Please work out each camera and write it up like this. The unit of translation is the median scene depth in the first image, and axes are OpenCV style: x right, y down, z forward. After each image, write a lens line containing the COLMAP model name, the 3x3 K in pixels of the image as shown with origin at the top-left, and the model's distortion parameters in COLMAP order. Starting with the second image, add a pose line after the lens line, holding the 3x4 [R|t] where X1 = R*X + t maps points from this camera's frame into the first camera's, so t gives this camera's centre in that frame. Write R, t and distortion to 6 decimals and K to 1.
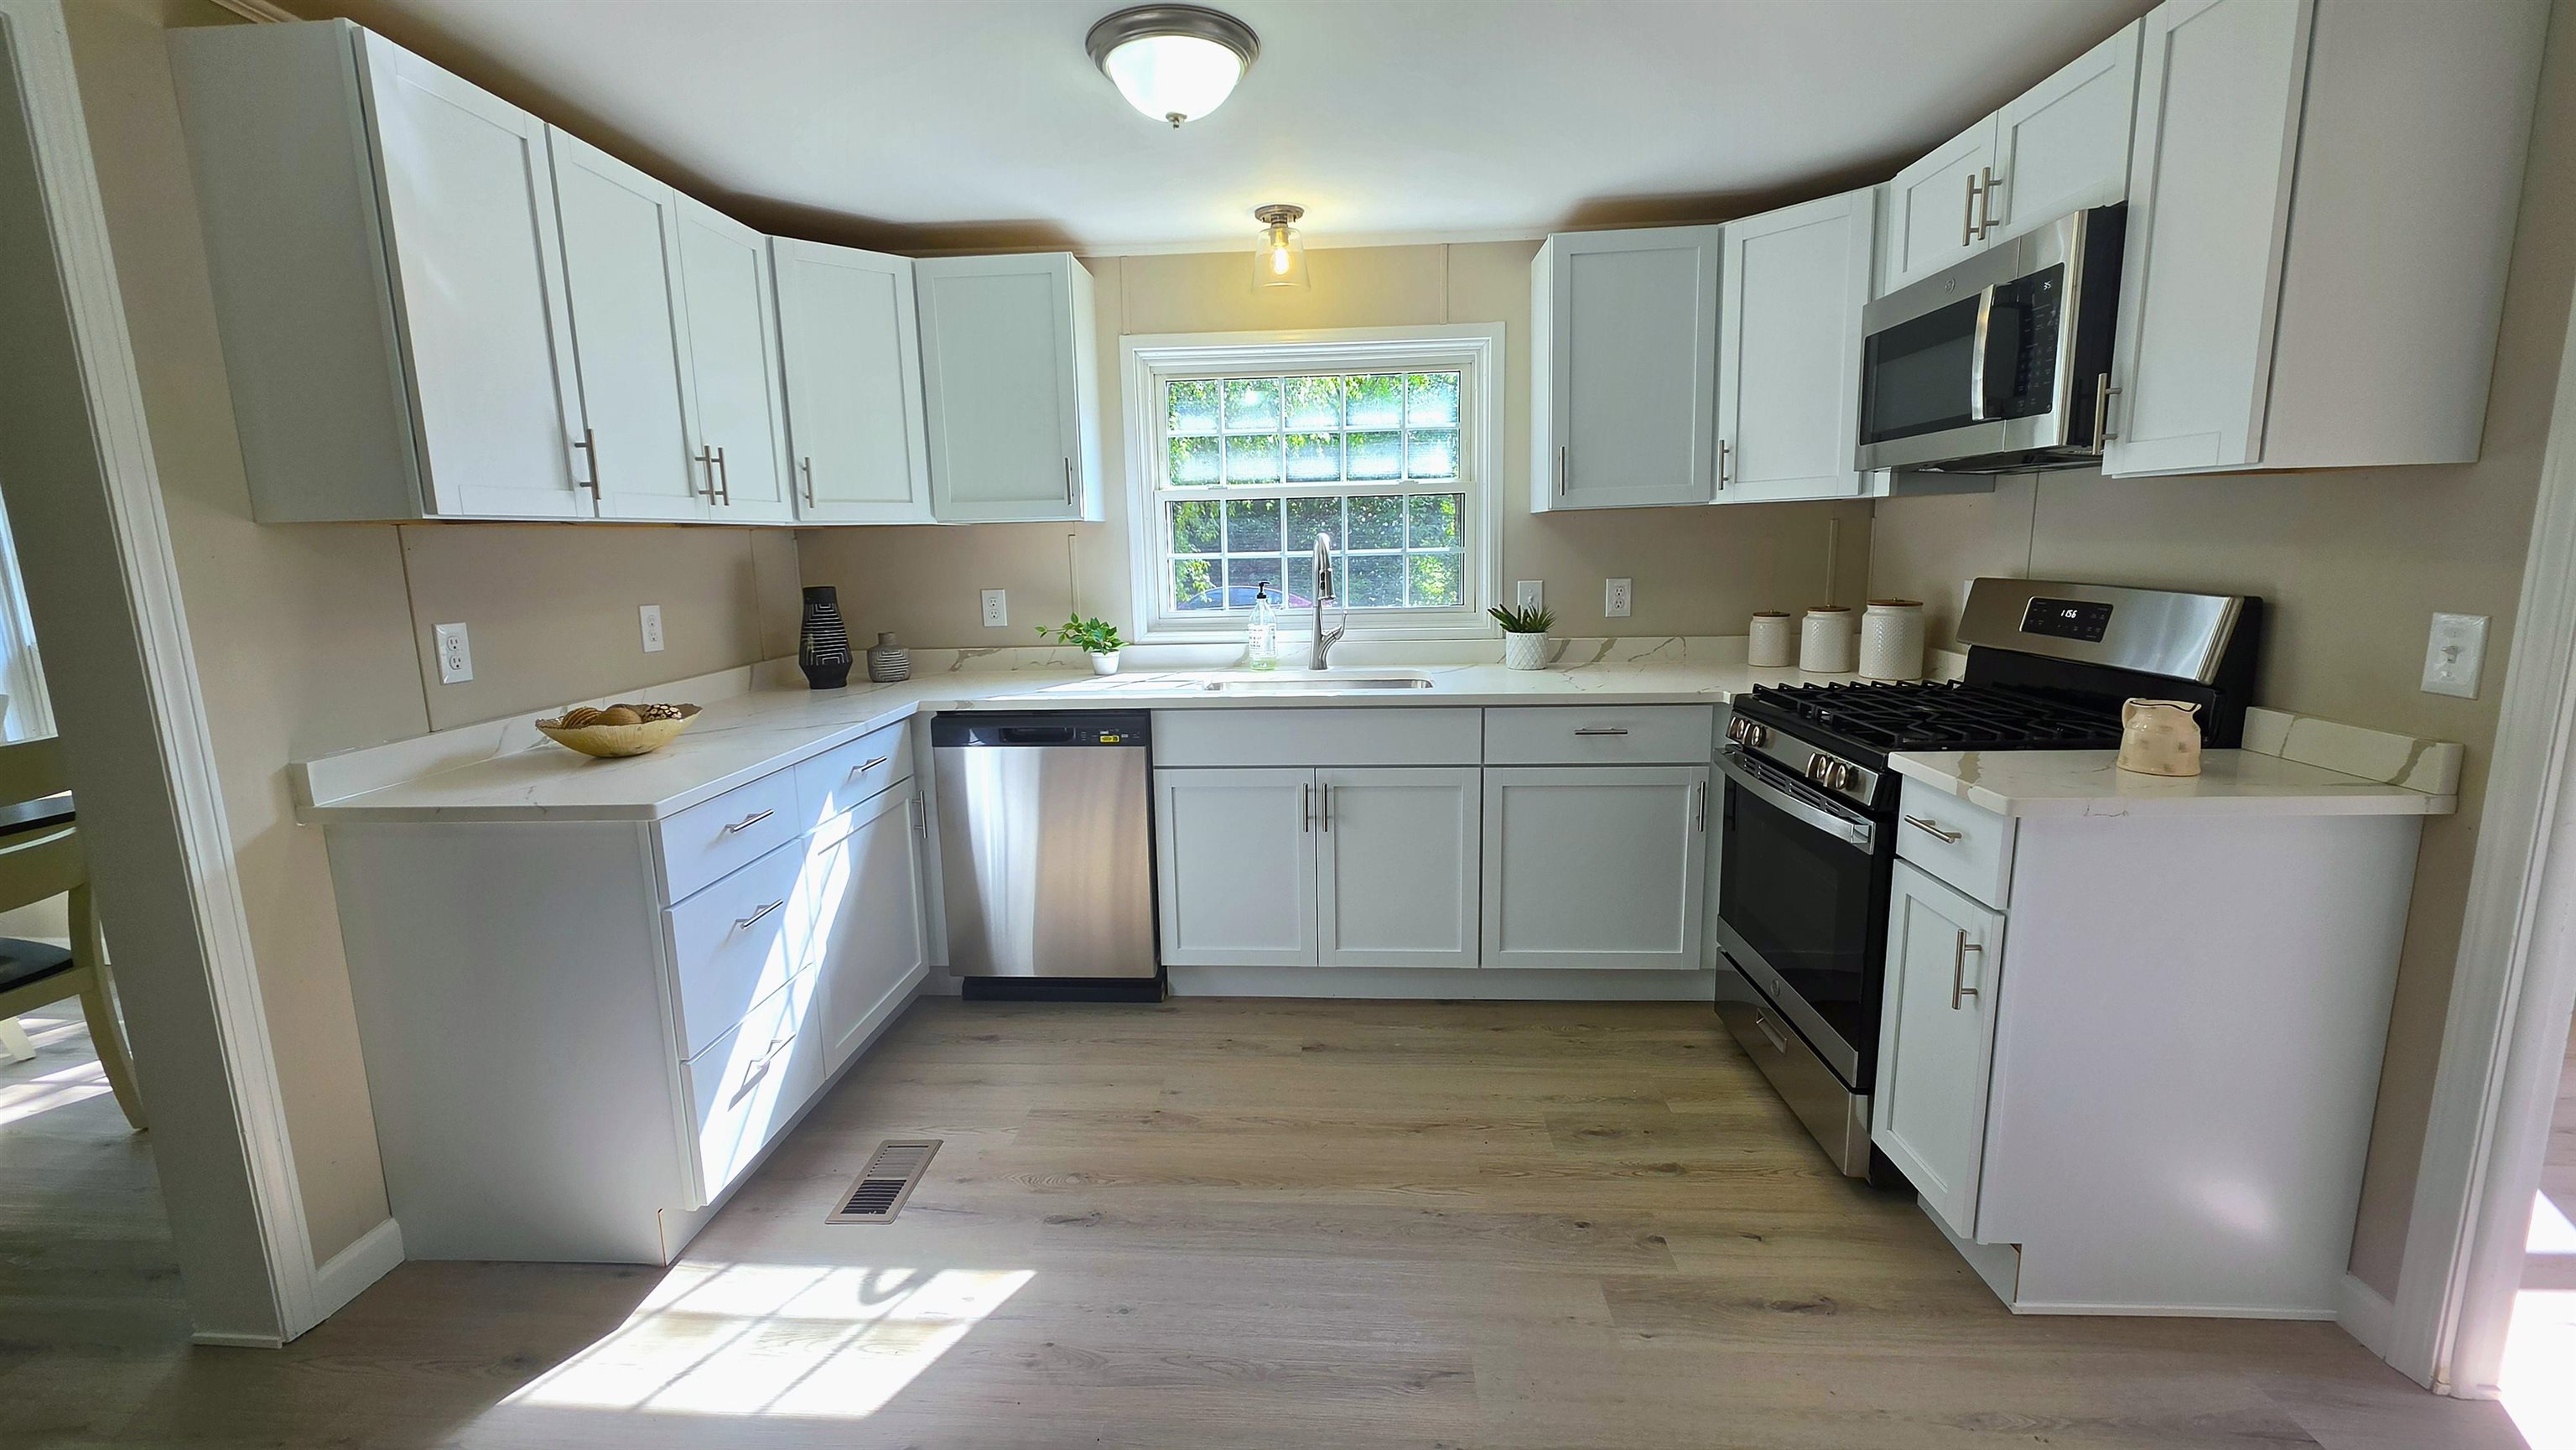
lens RADIAL K [[1024.8, 0, 1288.8], [0, 1024.8, 716.3], [0, 0, 1]] dist [0.000834, -0.000201]
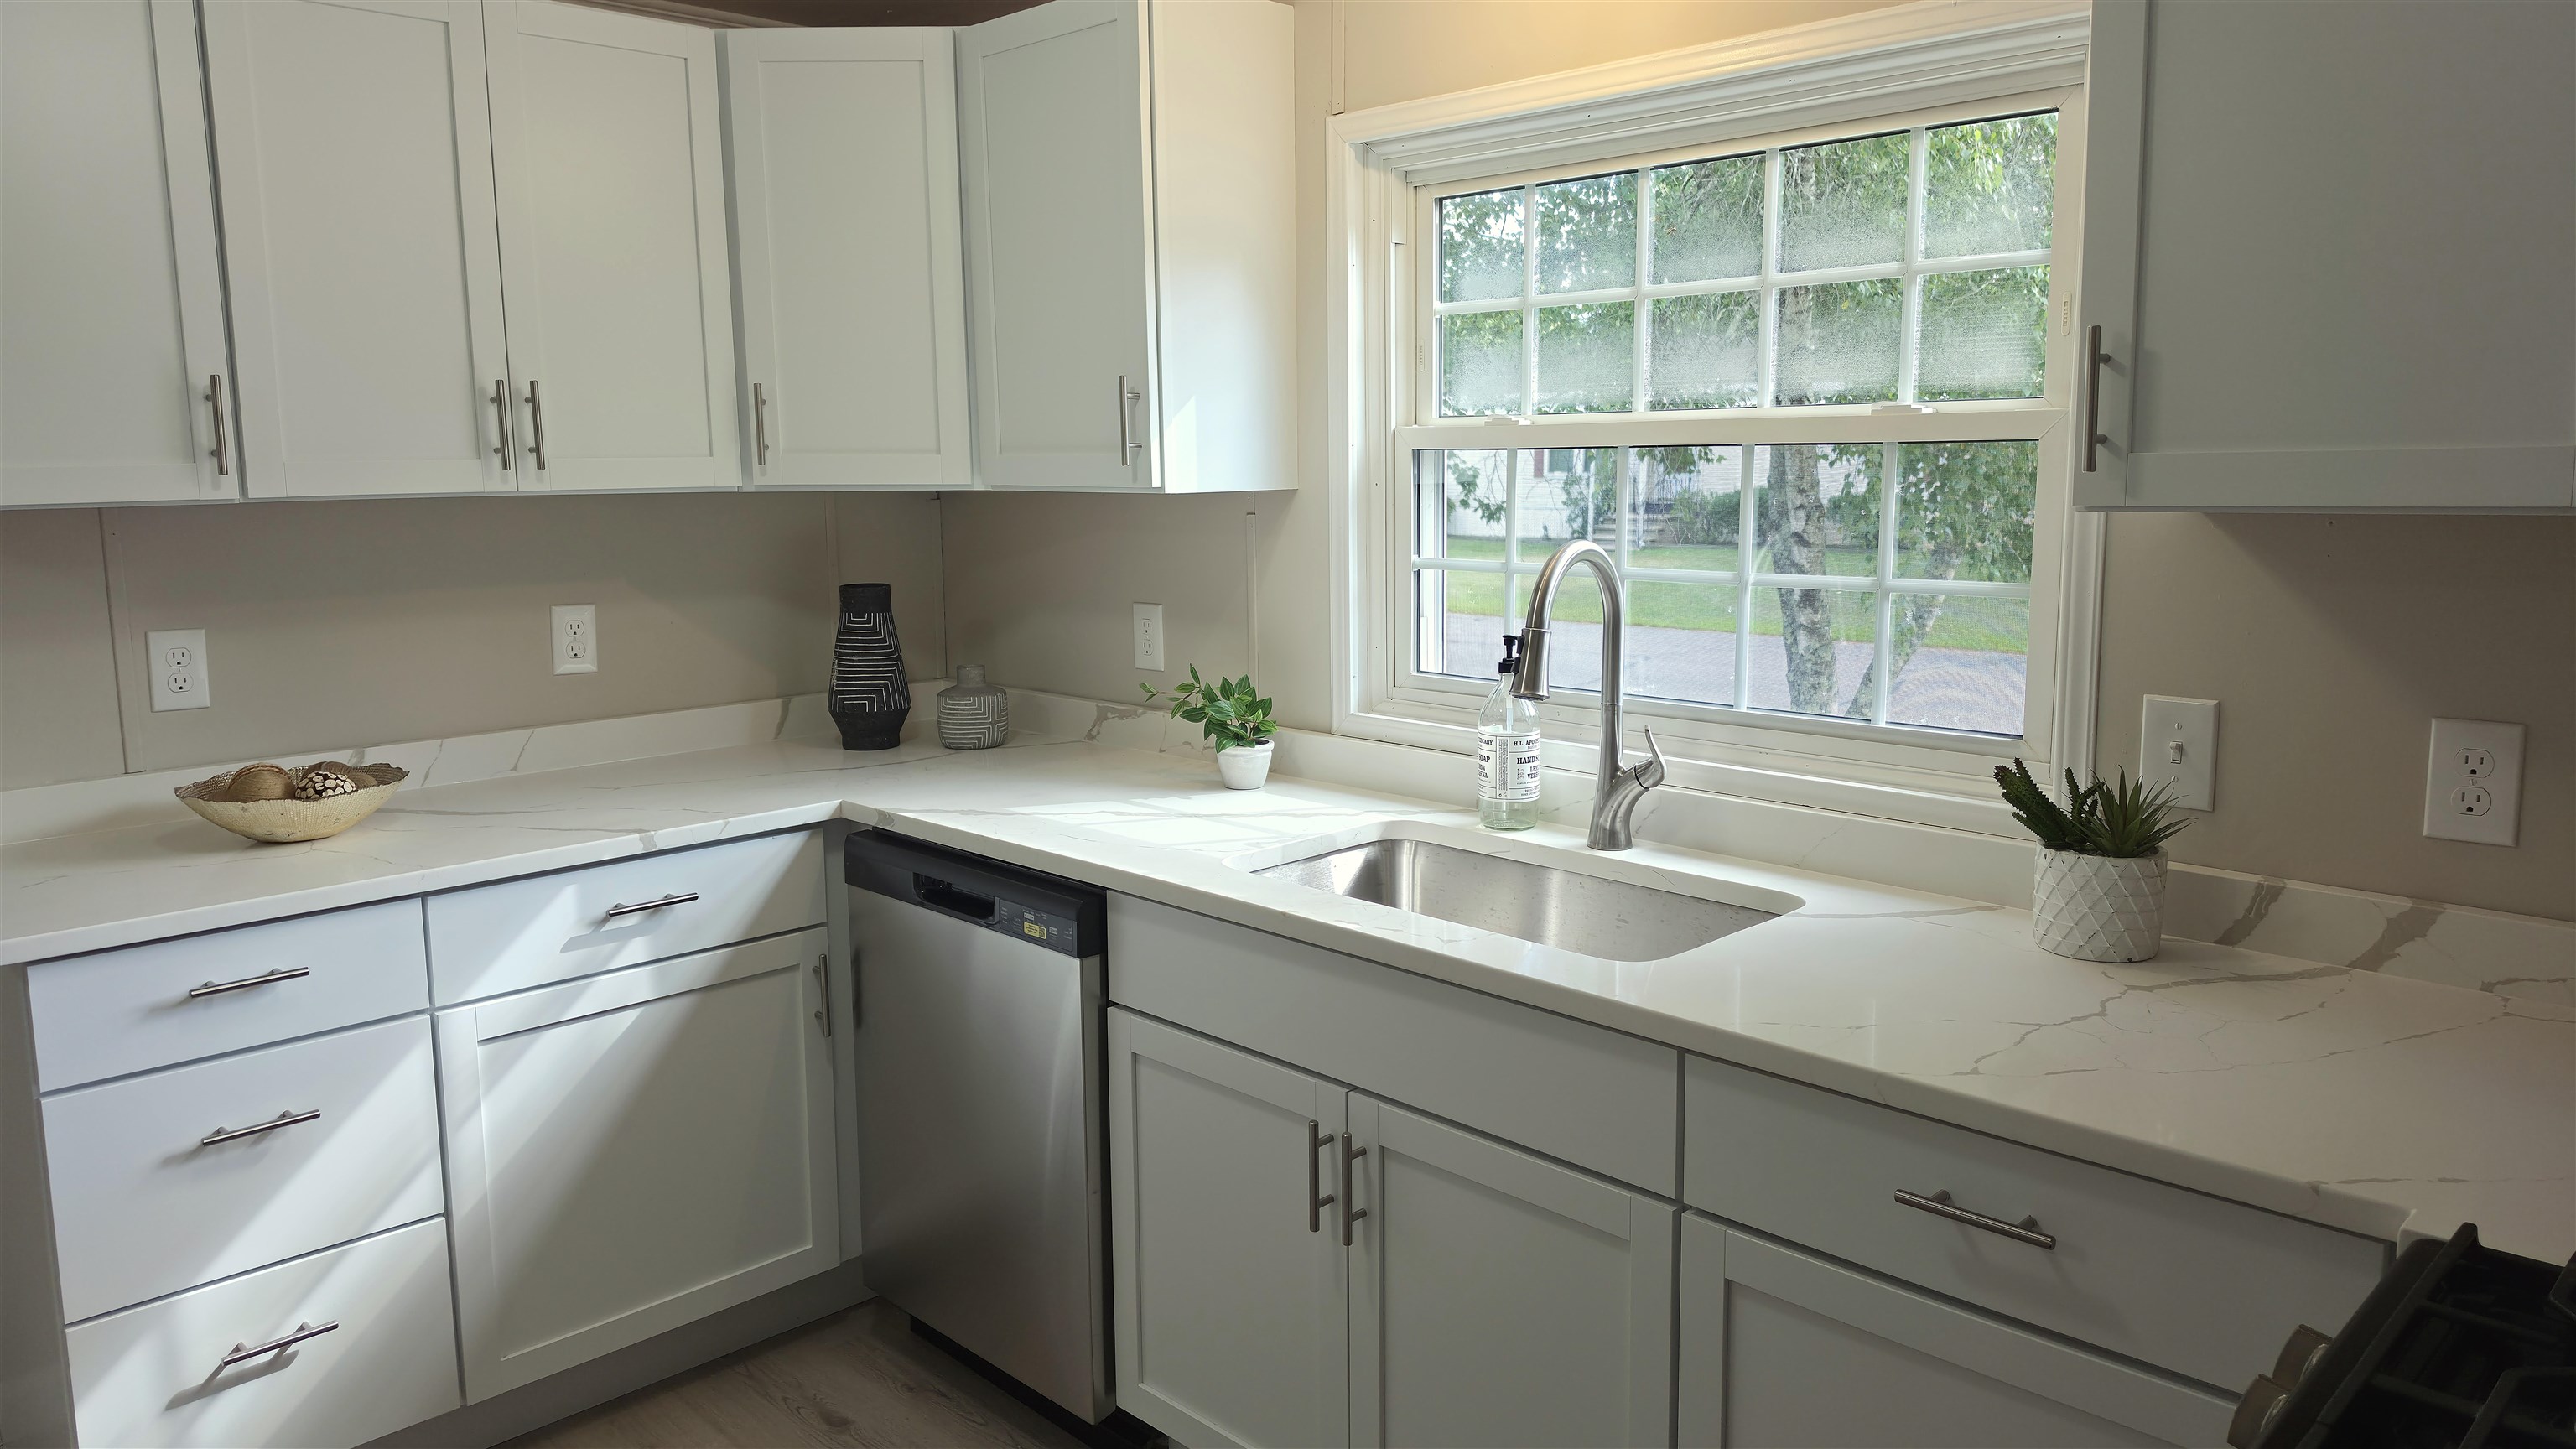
lens RADIAL K [[1724.2, 0, 1310.0], [0, 1724.2, 709.4], [0, 0, 1]] dist [0.037022, -0.010017]
pose [[0.746420, 0.114807, -0.655497, 0.485659], [-0.121684, 0.991946, 0.035172, -0.136151], [0.654256, 0.053510, 0.754378, 0.443840]]
